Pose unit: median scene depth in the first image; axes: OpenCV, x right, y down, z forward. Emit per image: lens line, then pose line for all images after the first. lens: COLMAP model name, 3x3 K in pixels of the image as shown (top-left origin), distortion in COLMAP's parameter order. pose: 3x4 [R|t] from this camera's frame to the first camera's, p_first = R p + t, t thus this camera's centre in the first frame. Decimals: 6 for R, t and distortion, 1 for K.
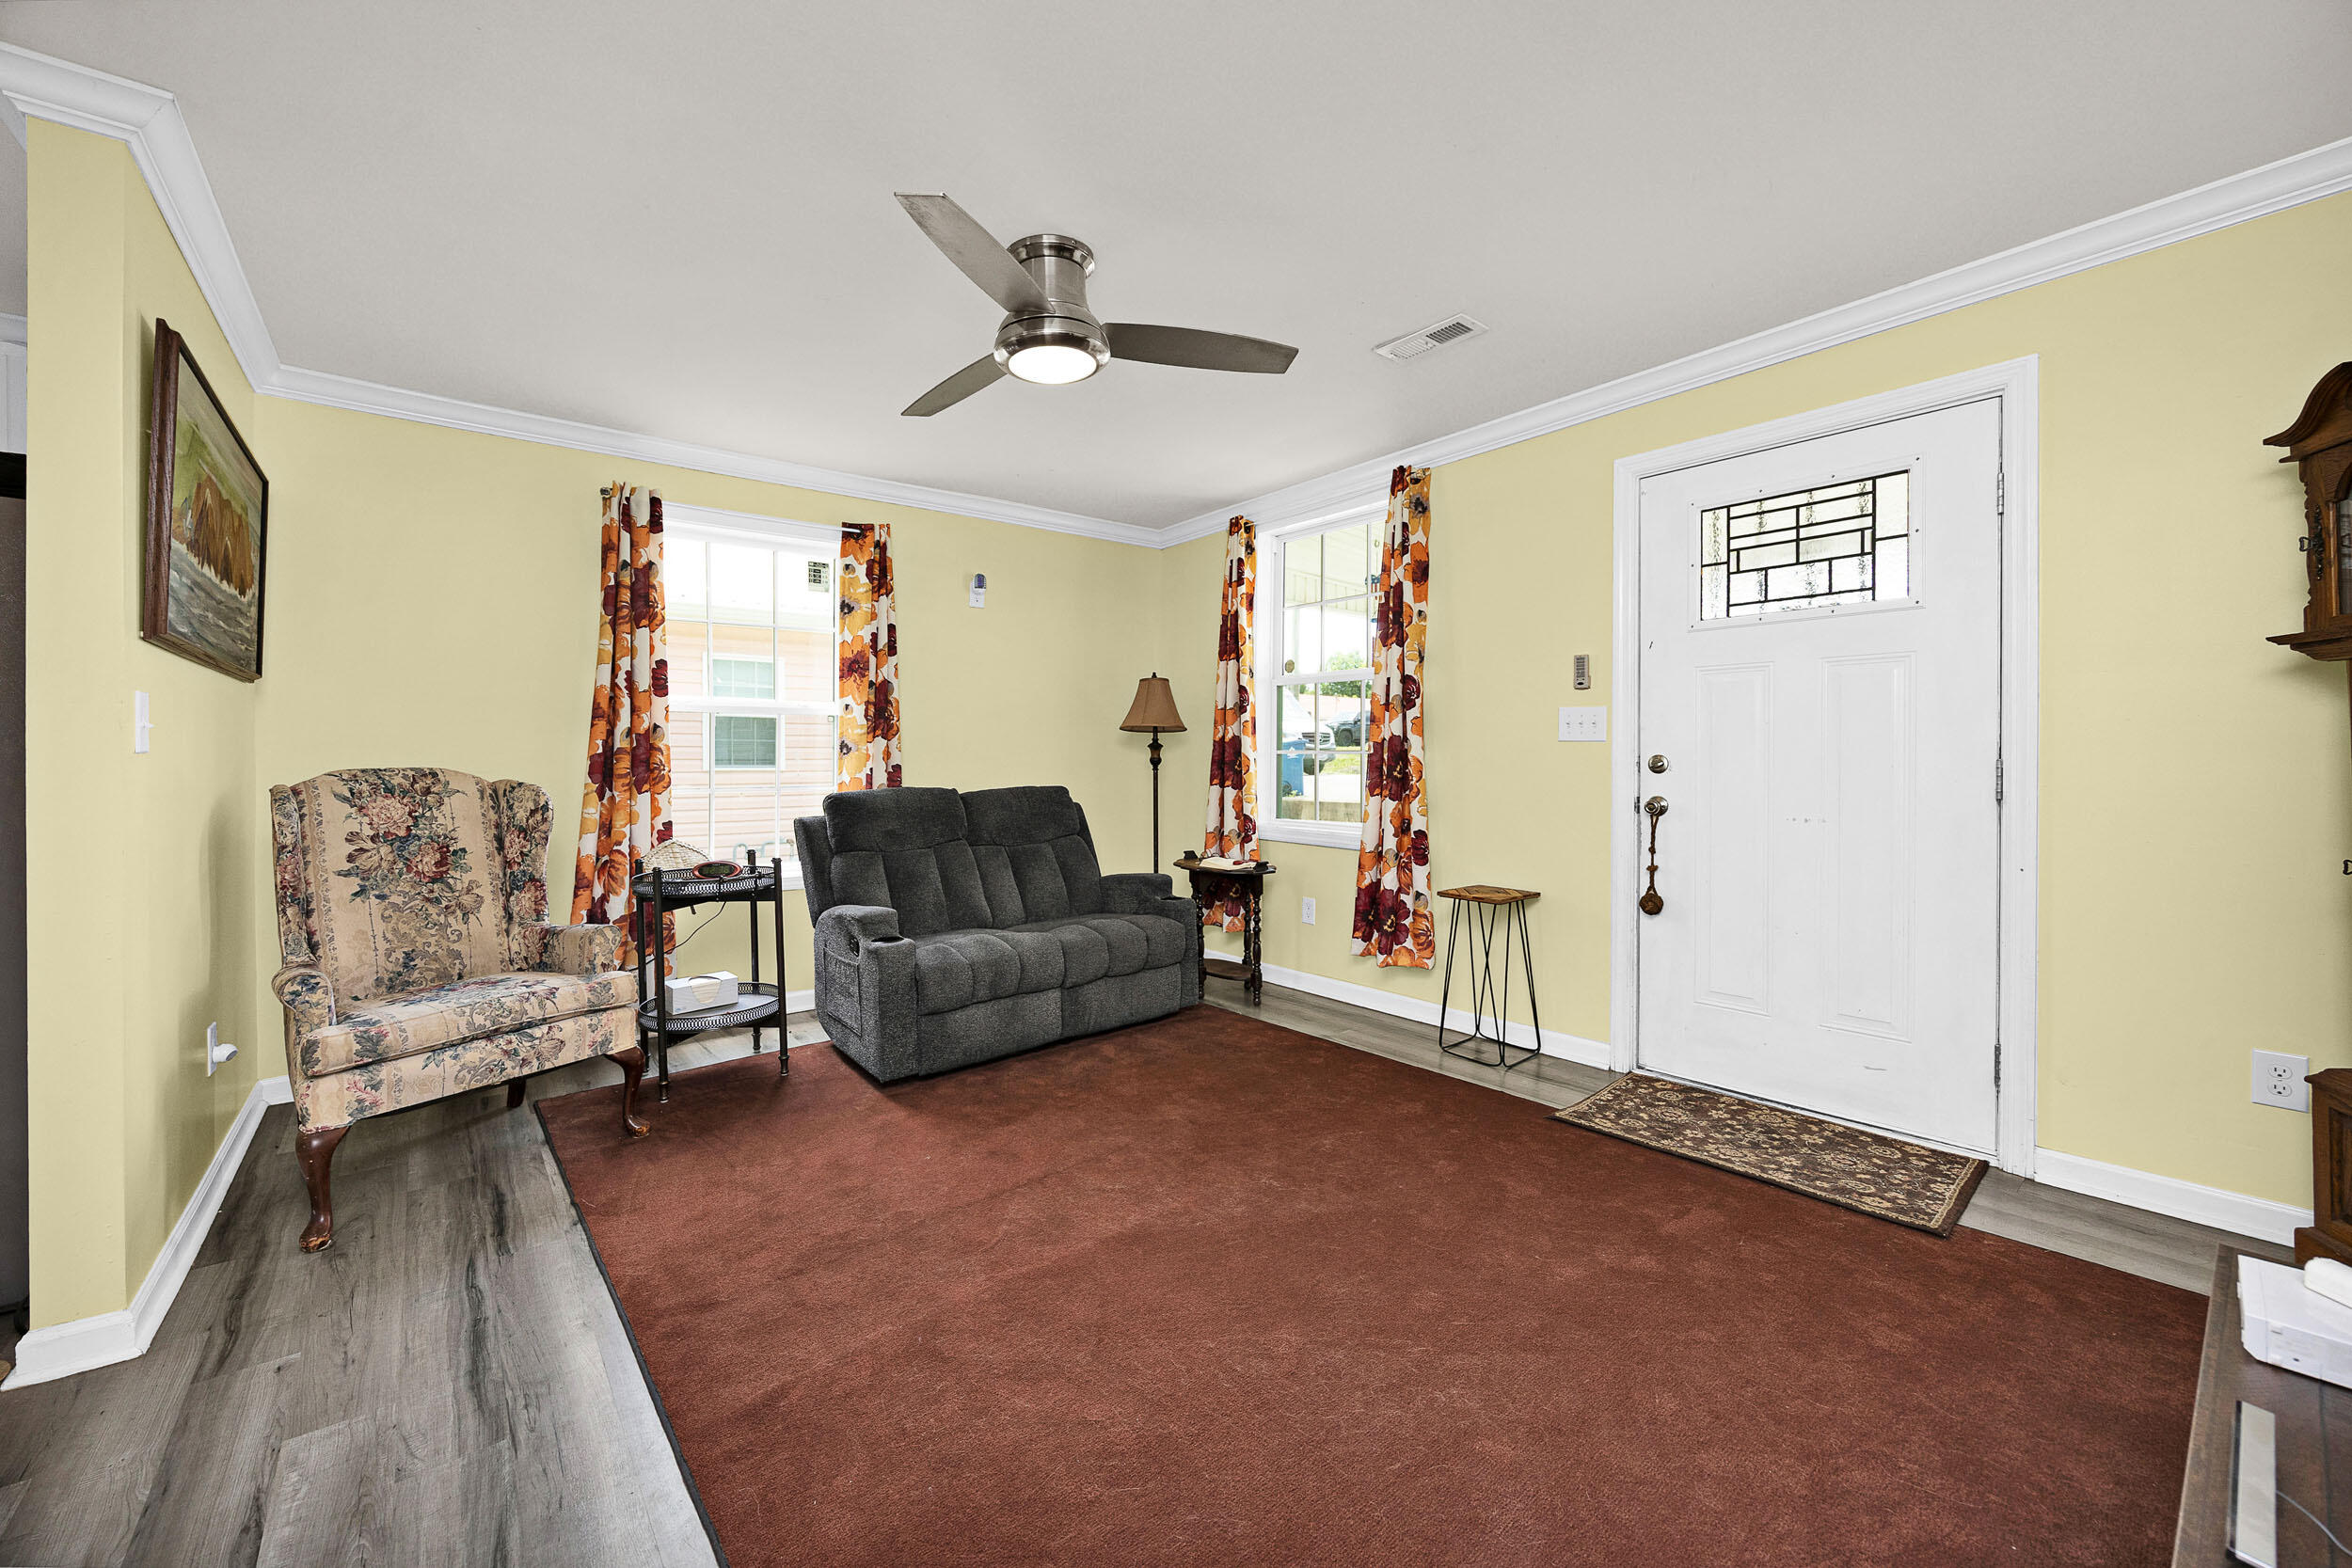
lens RADIAL K [[884.3, 0, 1134.0], [0, 884.3, 767.8], [0, 0, 1]] dist [-0.000857, -0.000129]
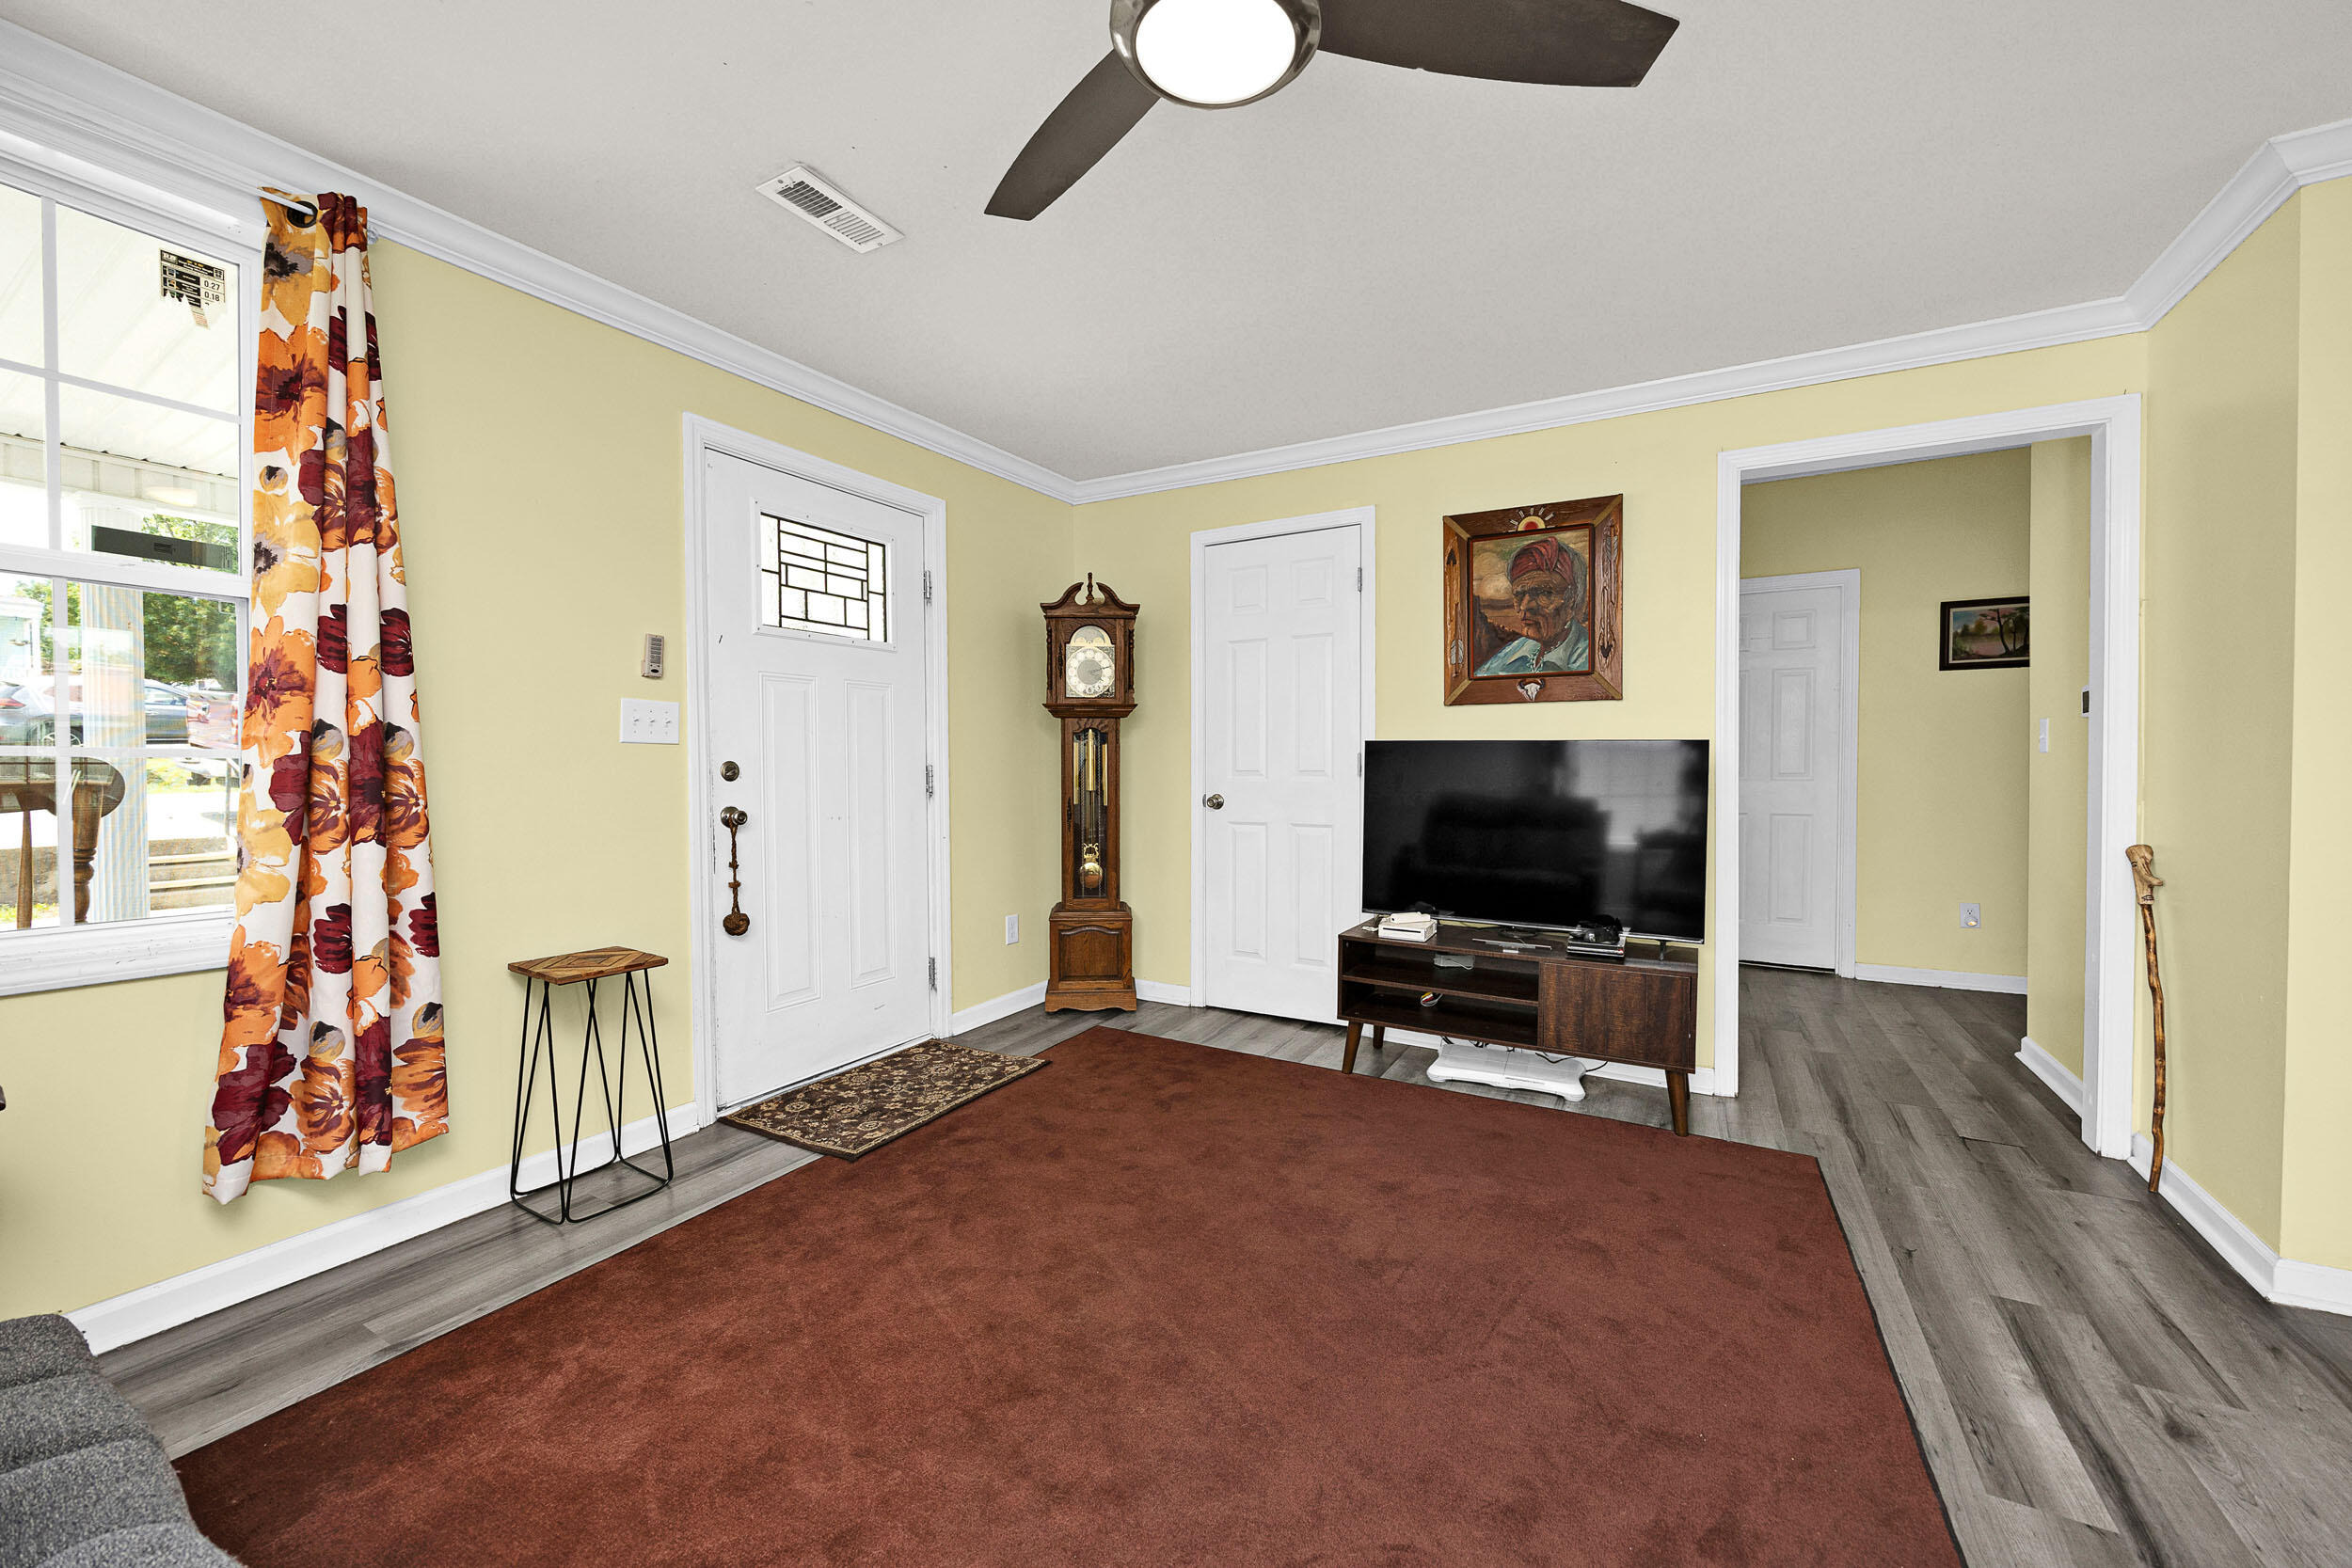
lens RADIAL K [[908.6, 0, 1205.0], [0, 908.6, 778.0], [0, 0, 1]] dist [-0.003368, -0.000376]
pose [[-0.390385, -0.017749, 0.920480, -0.532128], [0.007121, 0.999726, 0.022297, -0.016540], [-0.920624, 0.015259, -0.390152, 1.037714]]
